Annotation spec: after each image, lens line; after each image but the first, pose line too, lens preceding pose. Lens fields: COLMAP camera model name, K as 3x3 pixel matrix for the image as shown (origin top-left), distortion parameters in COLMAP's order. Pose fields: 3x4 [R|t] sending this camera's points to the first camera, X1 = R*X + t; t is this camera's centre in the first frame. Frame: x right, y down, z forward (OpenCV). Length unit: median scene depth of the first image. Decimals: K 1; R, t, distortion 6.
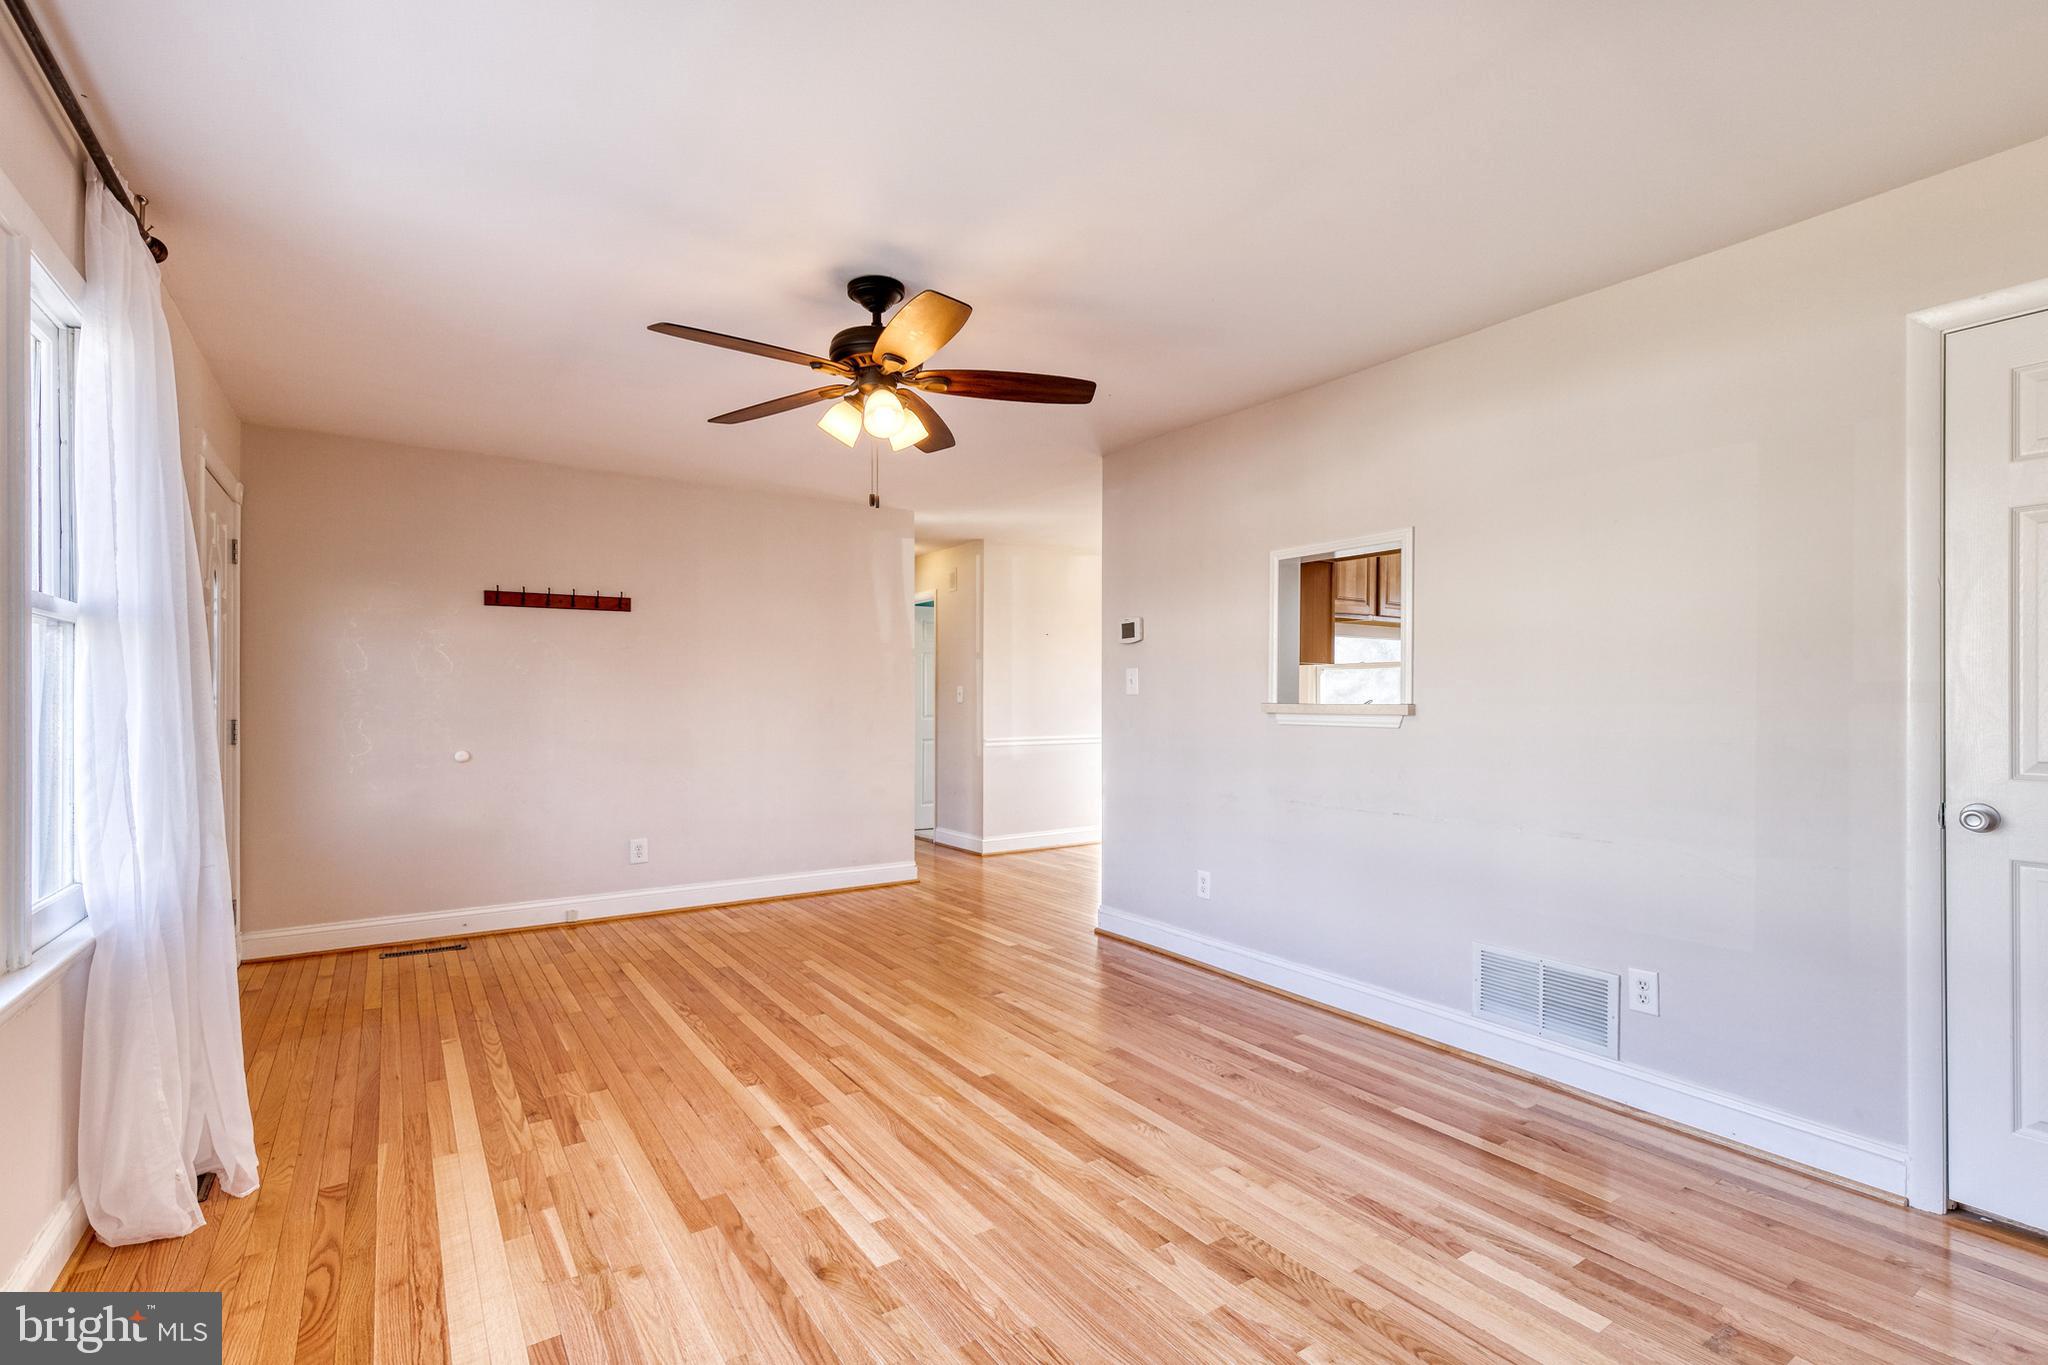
lens RADIAL K [[947.9, 0, 1072.1], [0, 947.9, 694.0], [0, 0, 1]] dist [0.003416, 0.000232]
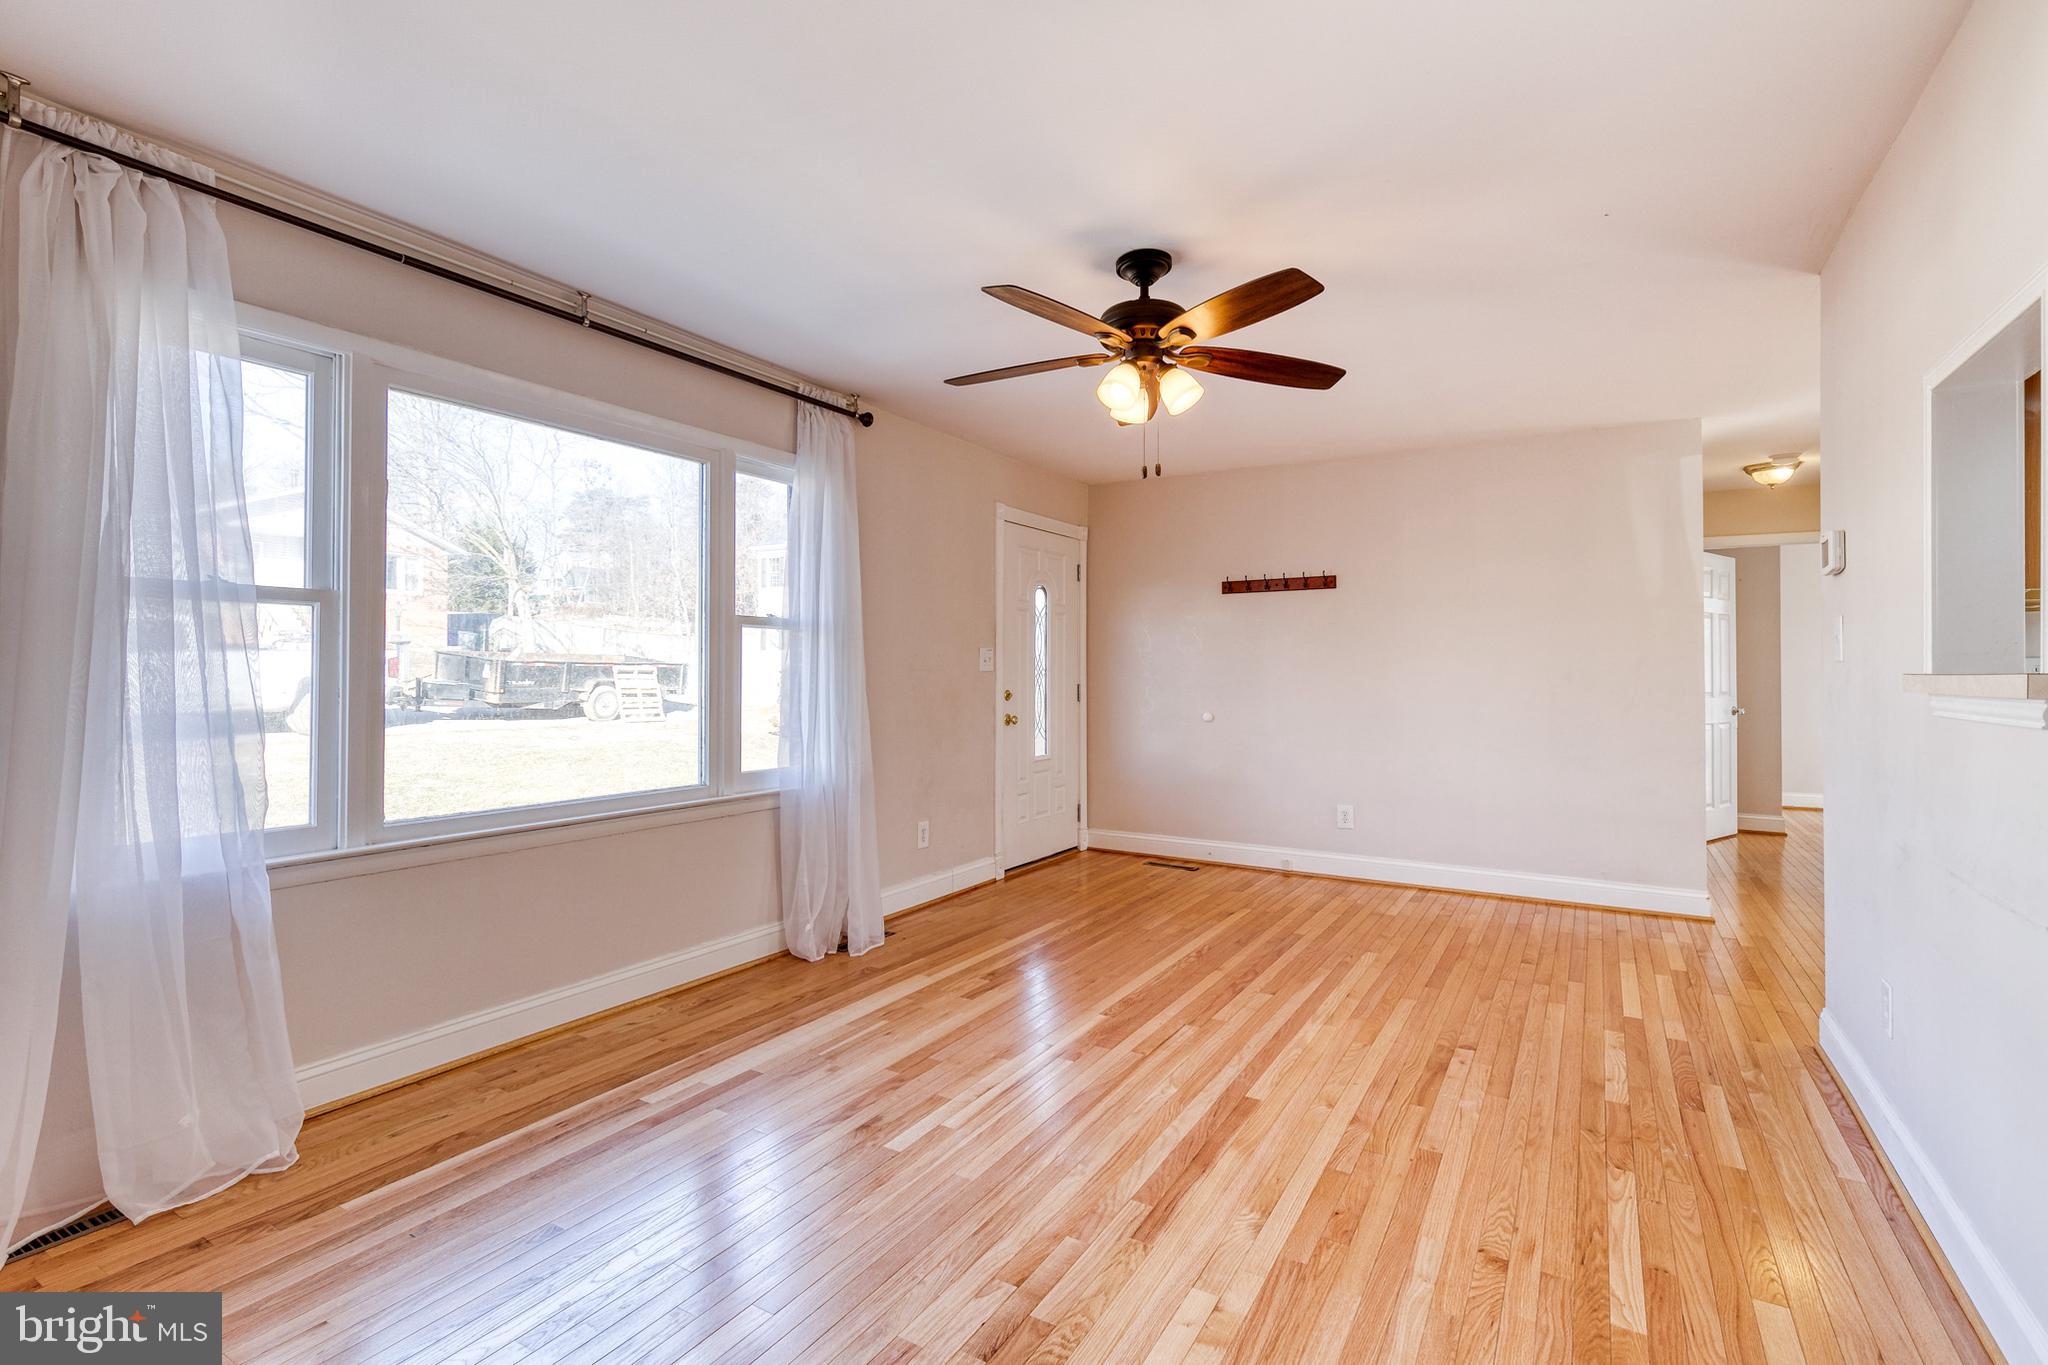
lens RADIAL K [[947.2, 0, 1021.2], [0, 947.2, 672.6], [0, 0, 1]] dist [0.001838, -0.000552]
pose [[0.392782, 0.000848, -0.919631, 0.613516], [0.002592, 0.999995, 0.002029, 0.005806], [0.919628, -0.003180, 0.392778, 0.446399]]
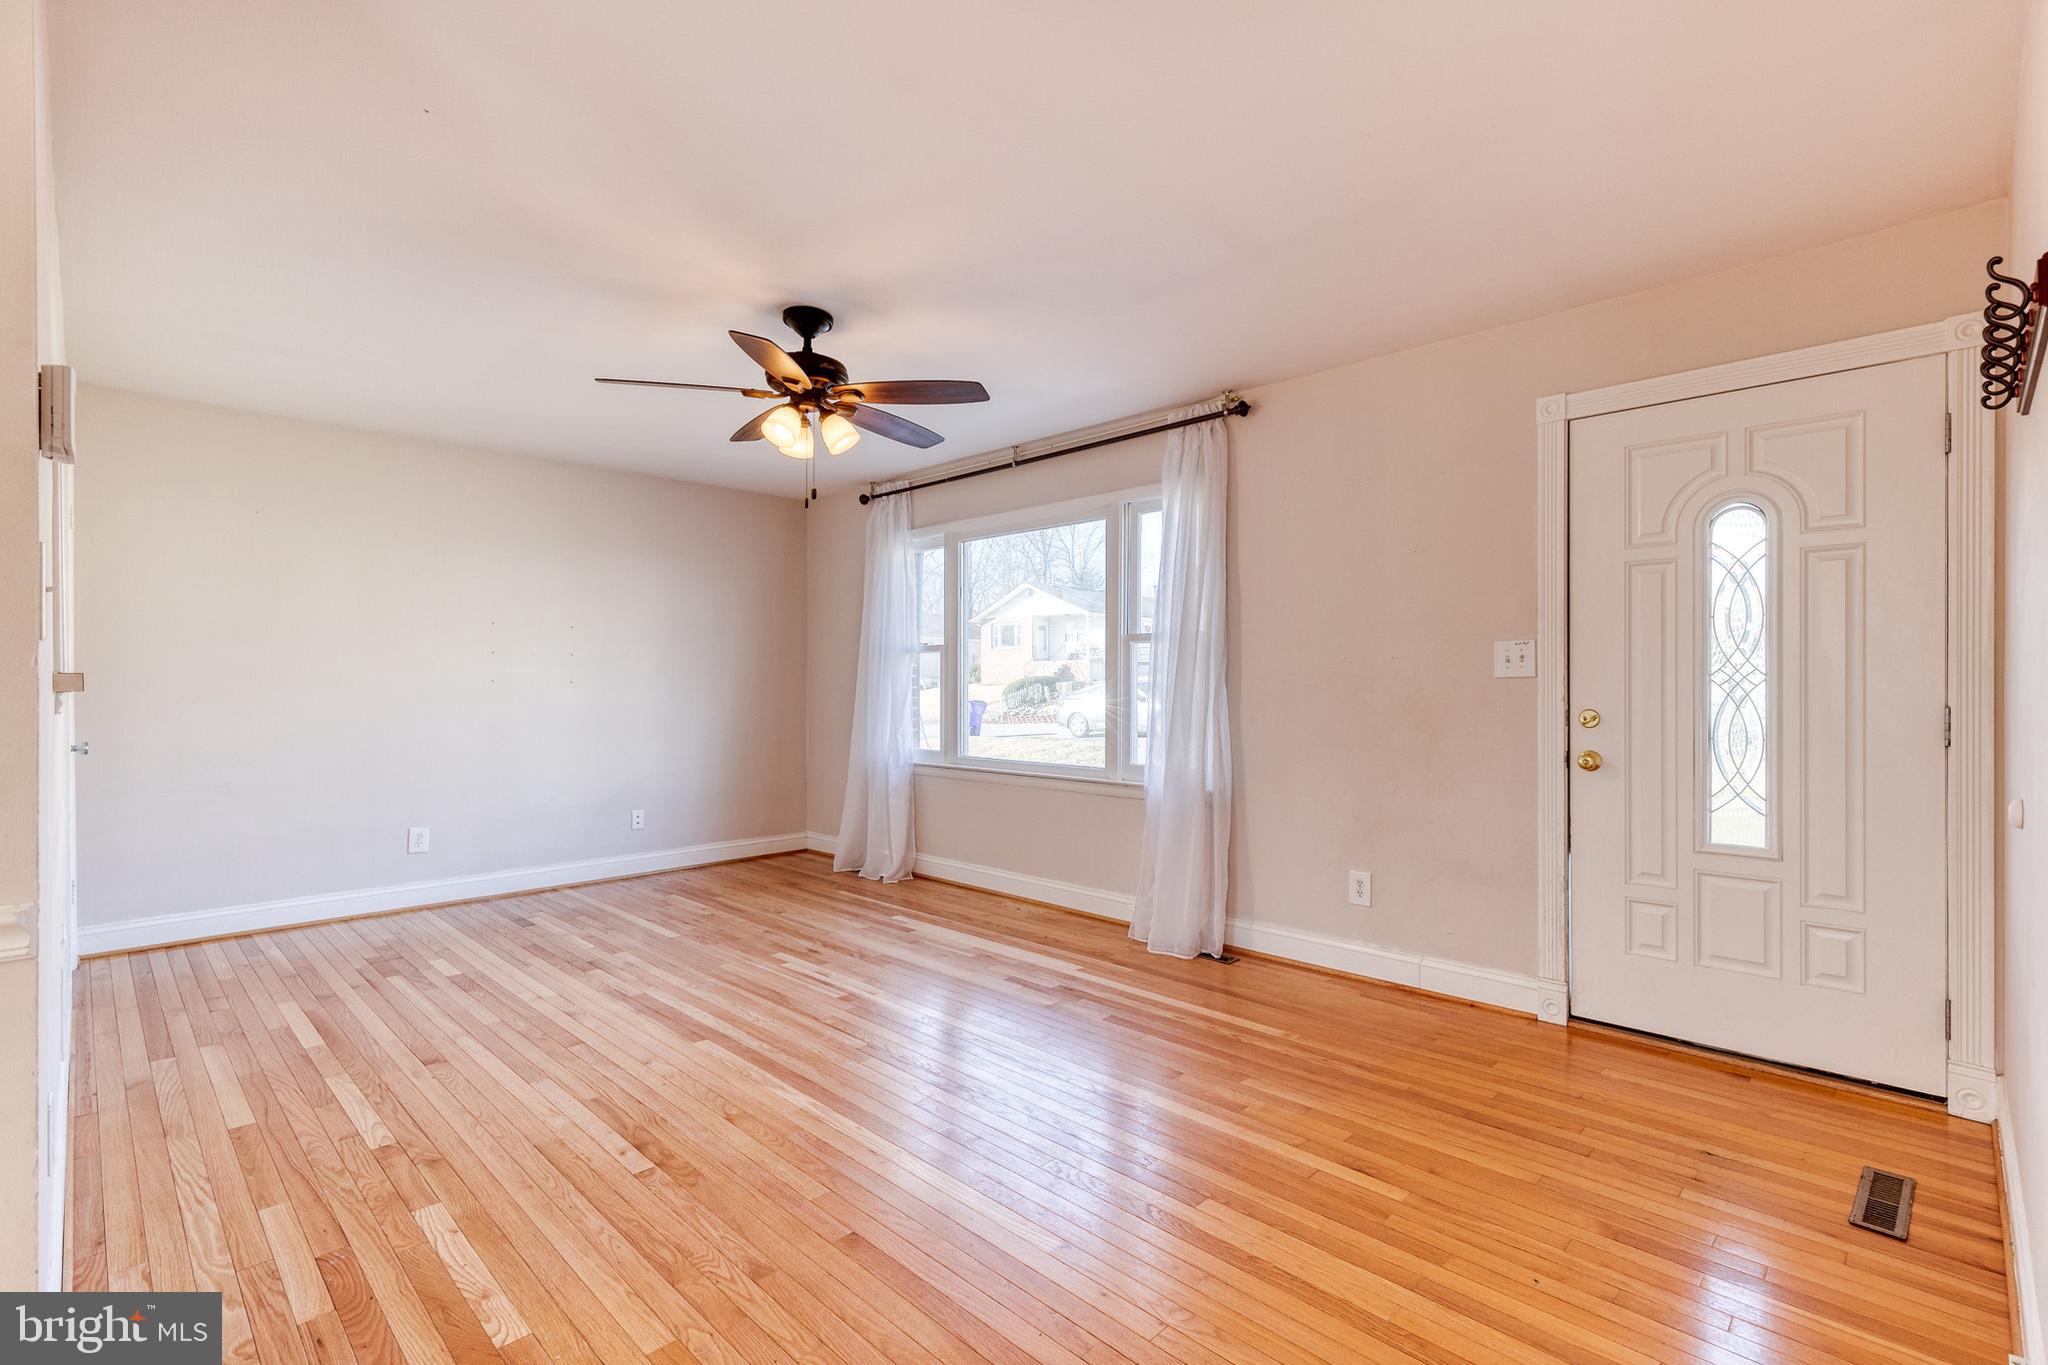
lens RADIAL K [[941.6, 0, 1064.8], [0, 941.6, 691.8], [0, 0, 1]] dist [-0.000809, -0.000784]
pose [[-0.982830, -0.000847, -0.184511, -0.279361], [-0.000899, 1.000000, 0.000202, 0.023740], [0.184510, 0.000364, -0.982831, 2.010312]]
